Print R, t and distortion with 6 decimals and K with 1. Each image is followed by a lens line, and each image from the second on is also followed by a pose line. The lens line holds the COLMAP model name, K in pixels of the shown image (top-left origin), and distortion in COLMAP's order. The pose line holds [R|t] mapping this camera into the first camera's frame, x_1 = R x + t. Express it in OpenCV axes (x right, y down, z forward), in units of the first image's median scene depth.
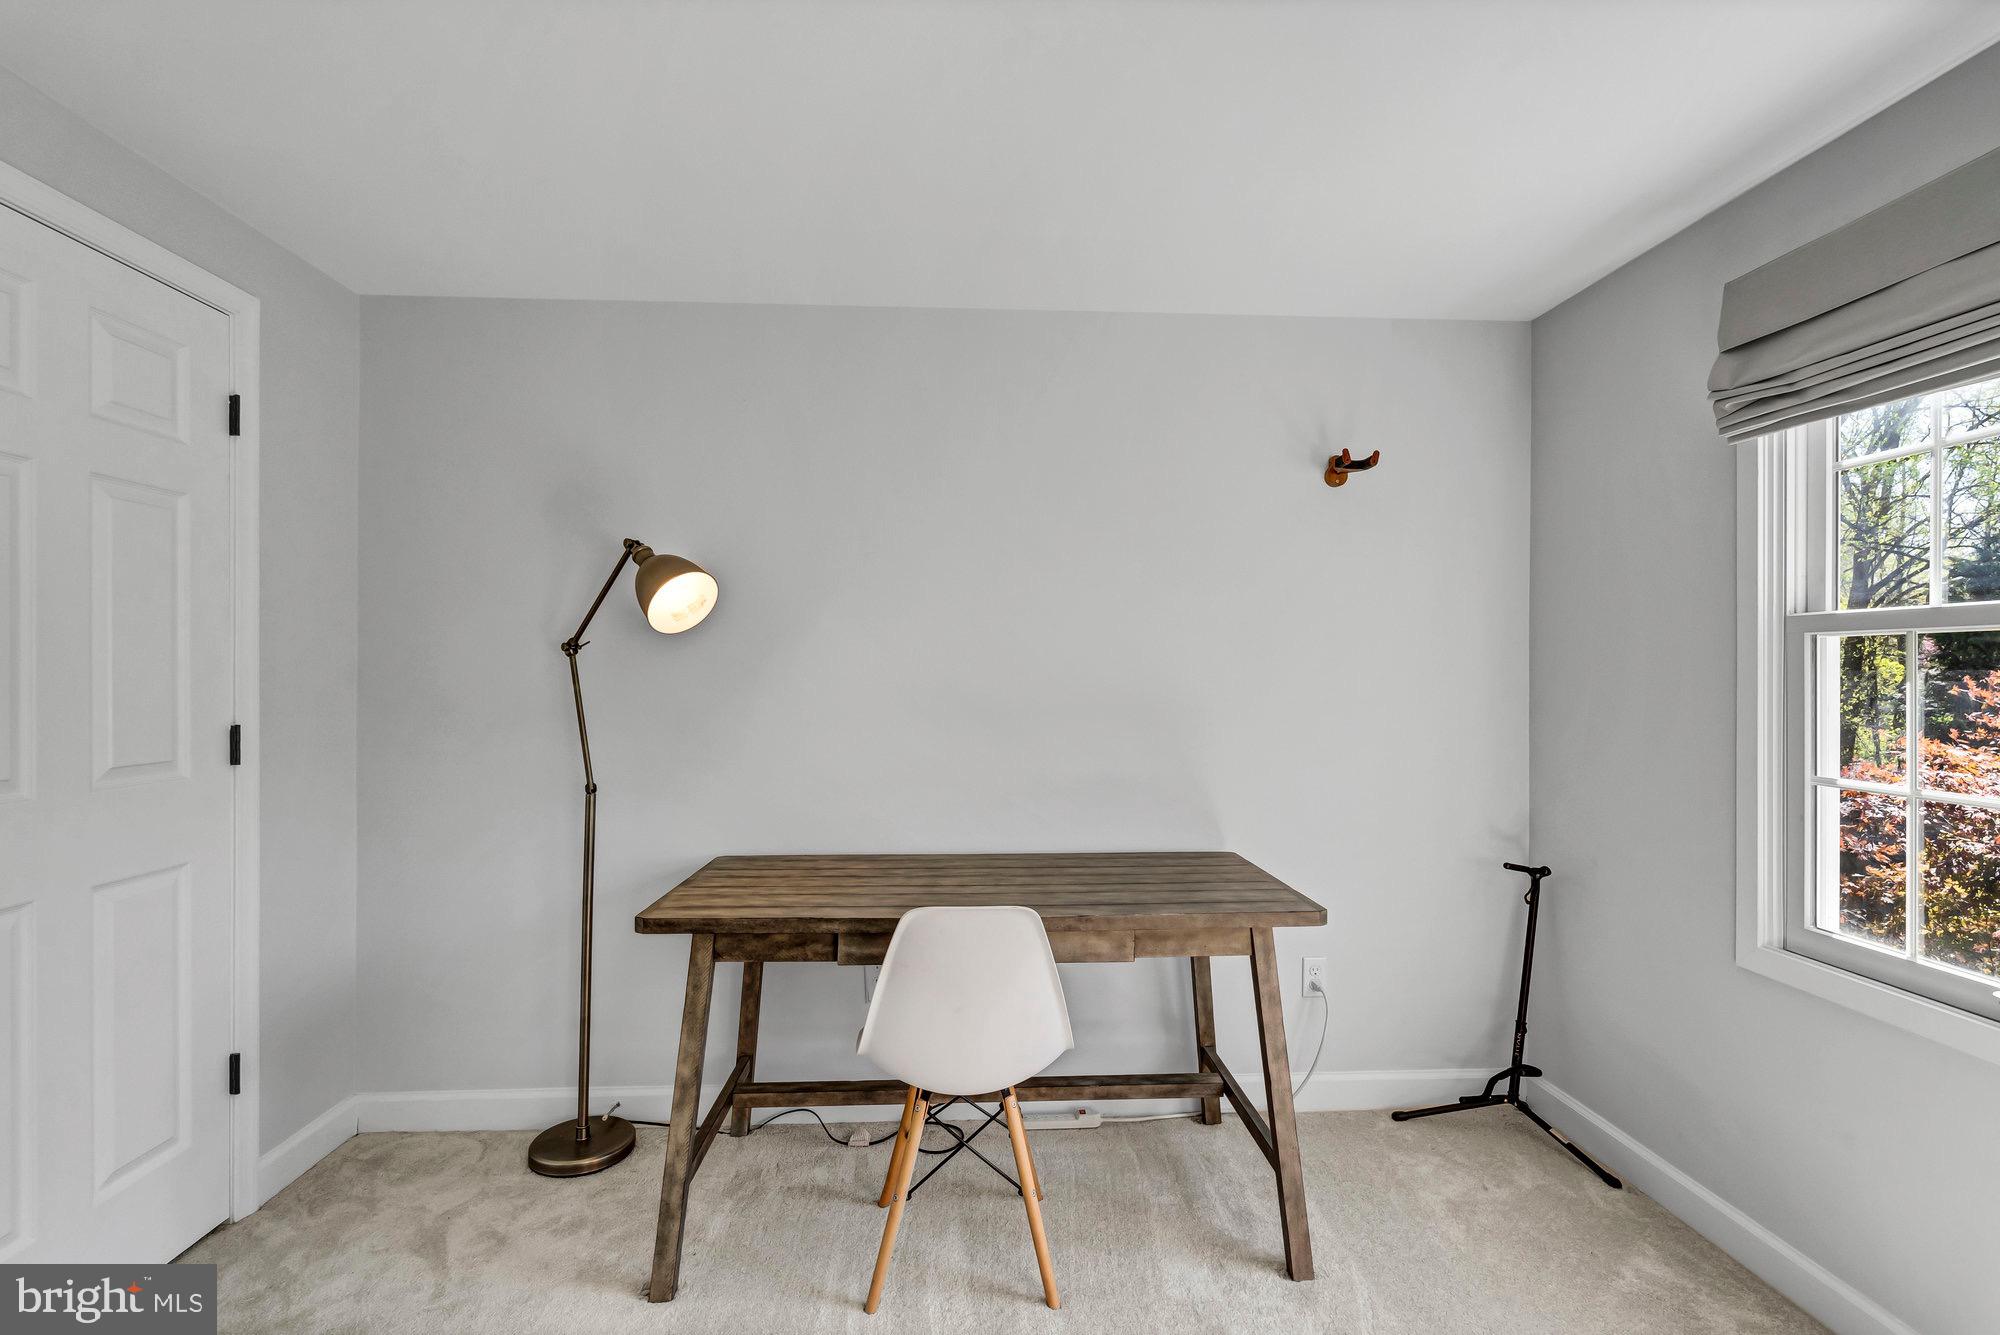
lens RADIAL K [[897.0, 0, 1015.3], [0, 897.0, 671.0], [0, 0, 1]] dist [-0.005948, 0.001555]
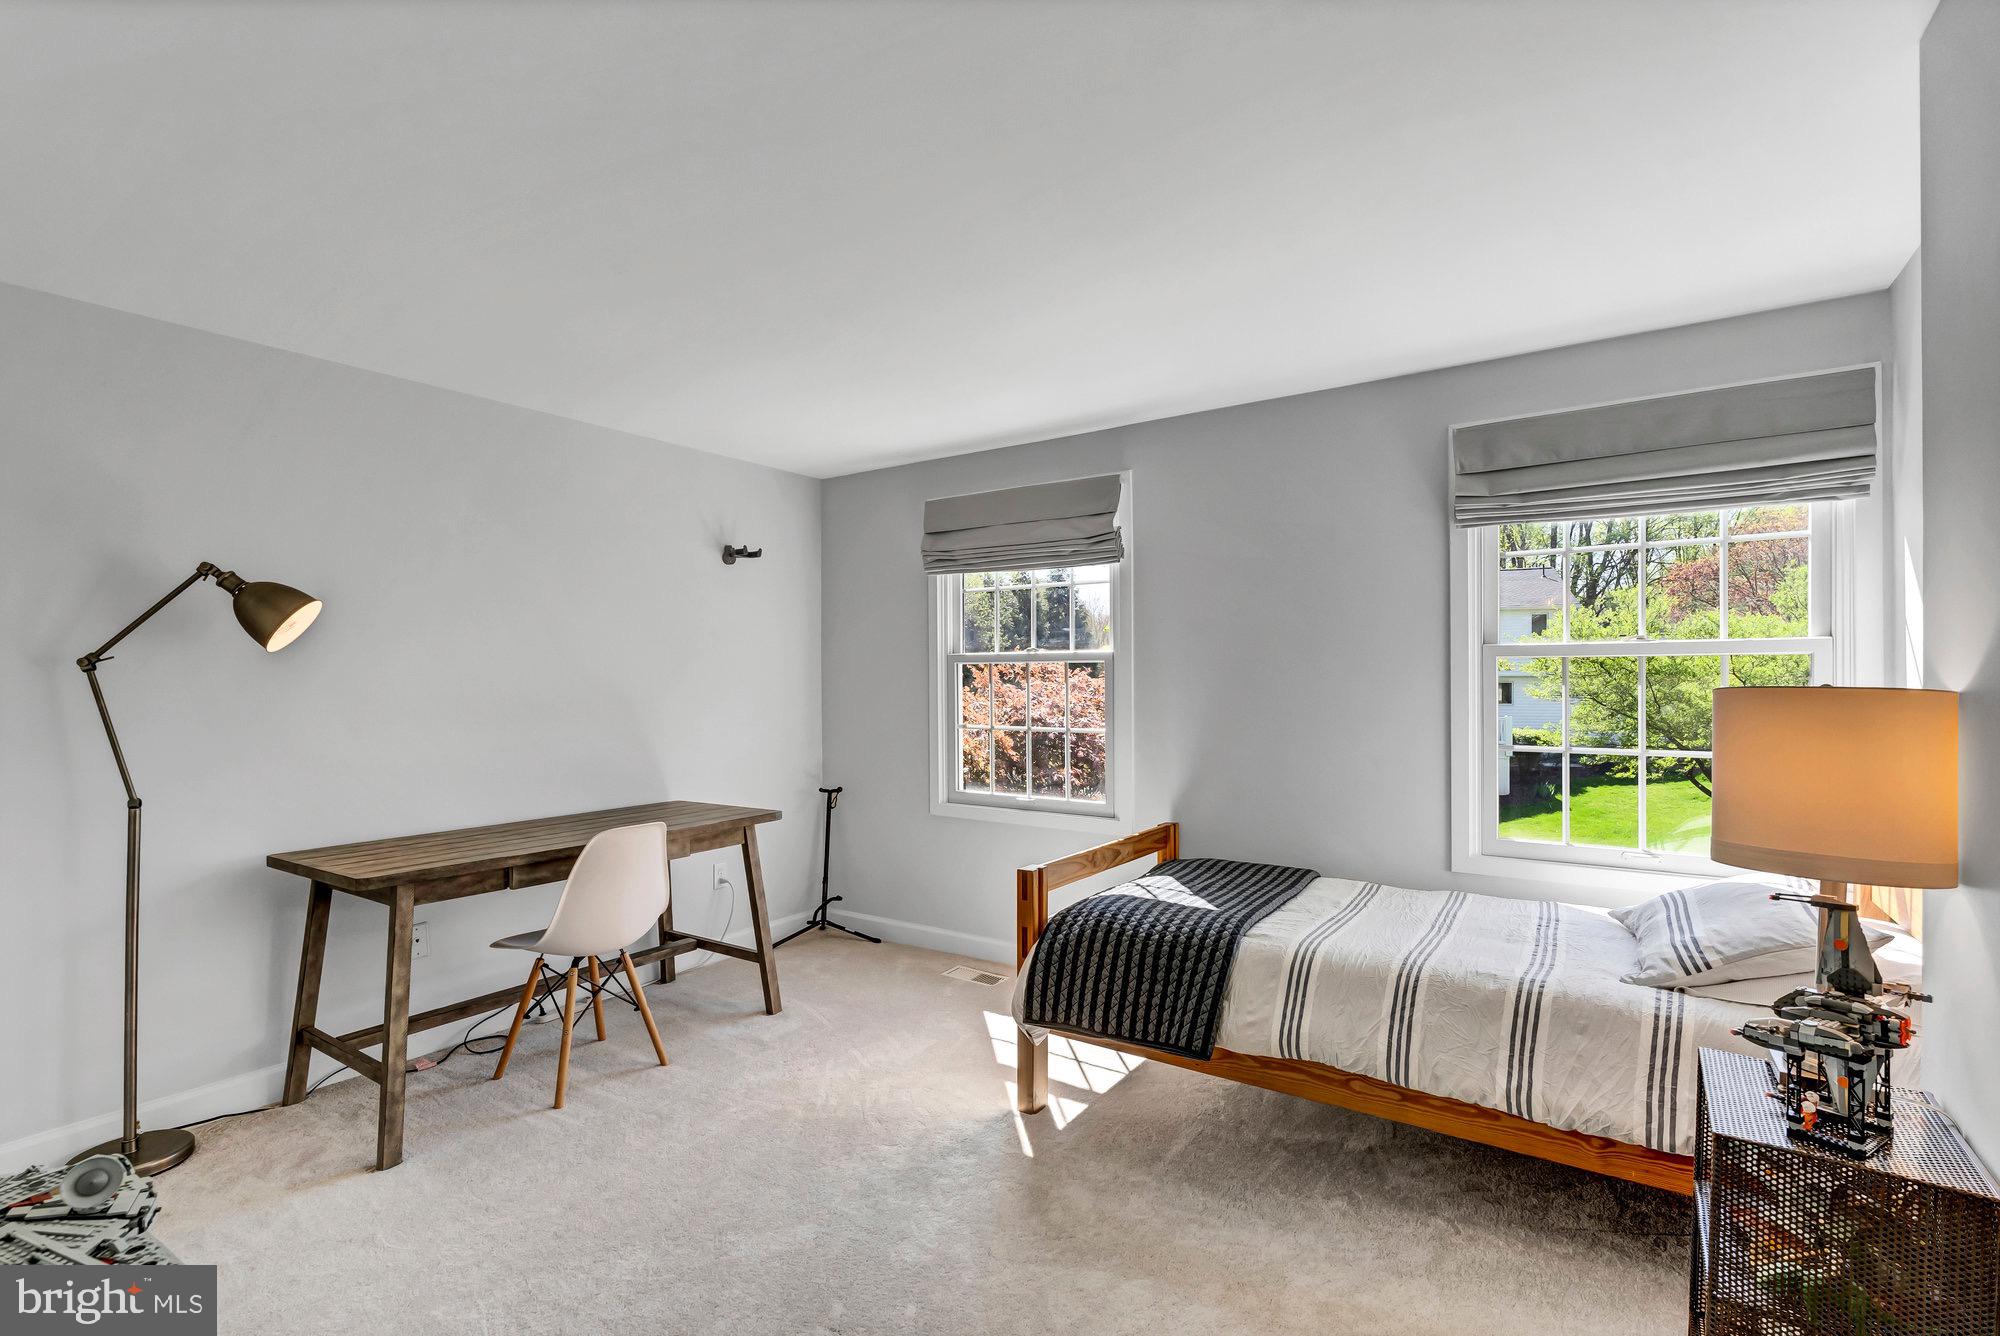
lens RADIAL K [[897.0, 0, 994.8], [0, 897.0, 670.9], [0, 0, 1]] dist [-0.005948, 0.001555]
pose [[0.609342, 0.000377, 0.792907, -0.809310], [0.008384, 0.999941, -0.006919, -0.003005], [-0.792863, 0.010864, 0.609303, -0.449295]]
